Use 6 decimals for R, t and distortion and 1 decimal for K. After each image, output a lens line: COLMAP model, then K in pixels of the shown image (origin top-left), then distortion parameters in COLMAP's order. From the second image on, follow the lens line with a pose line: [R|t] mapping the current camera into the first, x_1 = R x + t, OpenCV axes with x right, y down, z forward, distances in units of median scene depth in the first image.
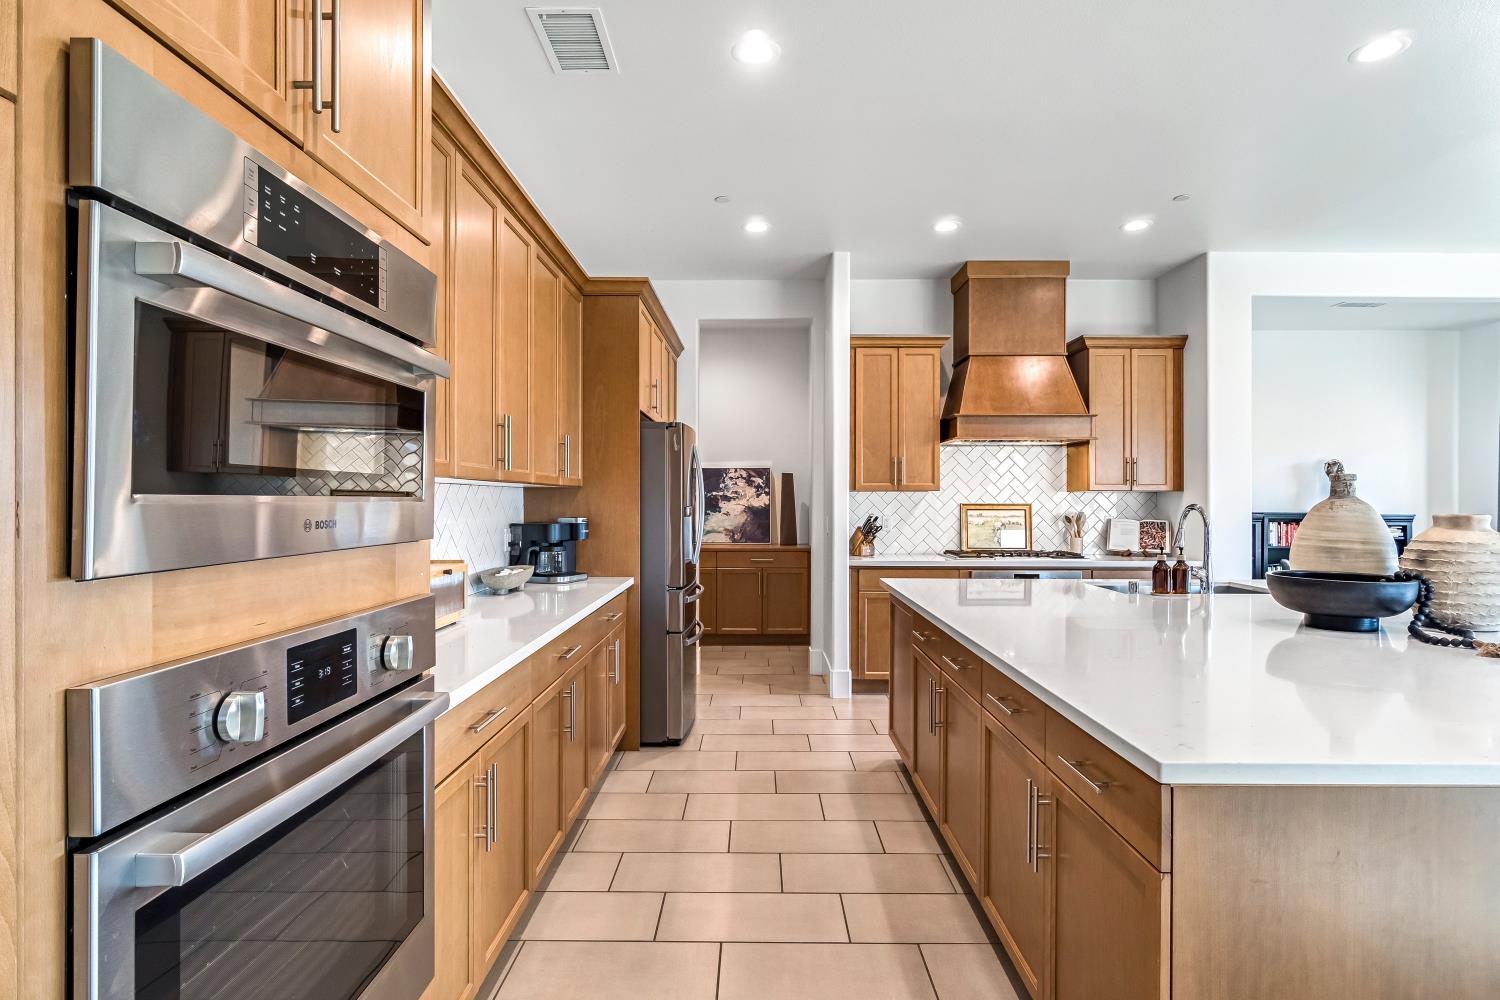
lens RADIAL K [[772.3, 0, 753.8], [0, 772.3, 495.1], [0, 0, 1]] dist [0.000132, -0.000069]
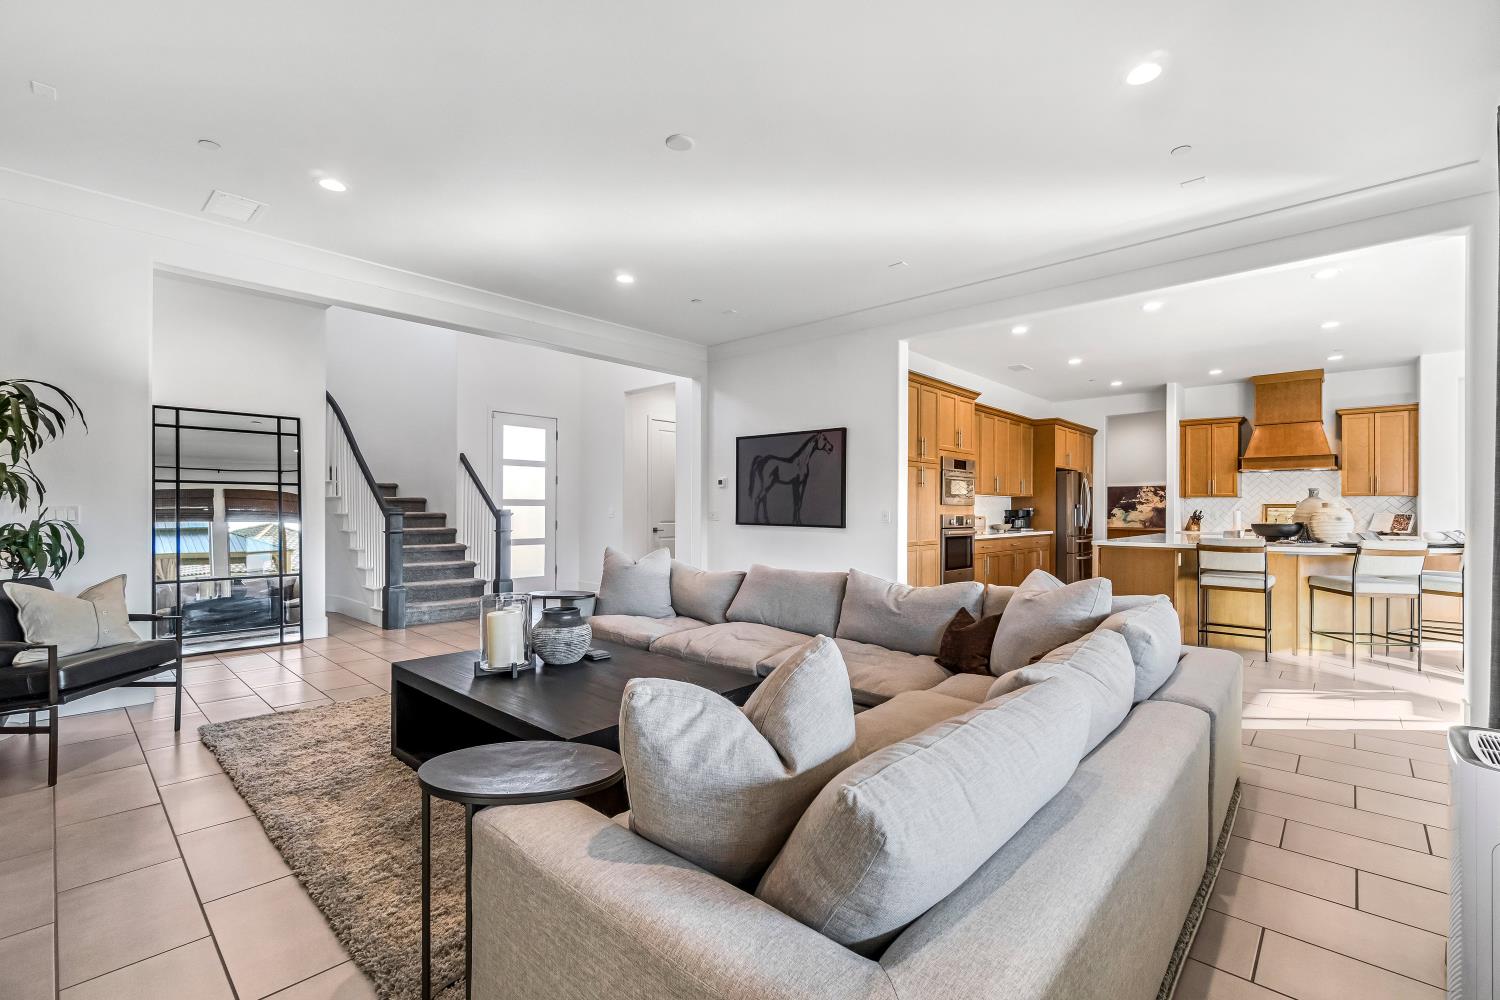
lens RADIAL K [[661.3, 0, 753.9], [0, 661.3, 505.2], [0, 0, 1]] dist [-0.008123, 0.002712]
pose [[0.736400, -0.002889, -0.676540, 0.454504], [0.000462, 0.999993, -0.003767, 0.019376], [0.676546, 0.002462, 0.736396, -0.993901]]
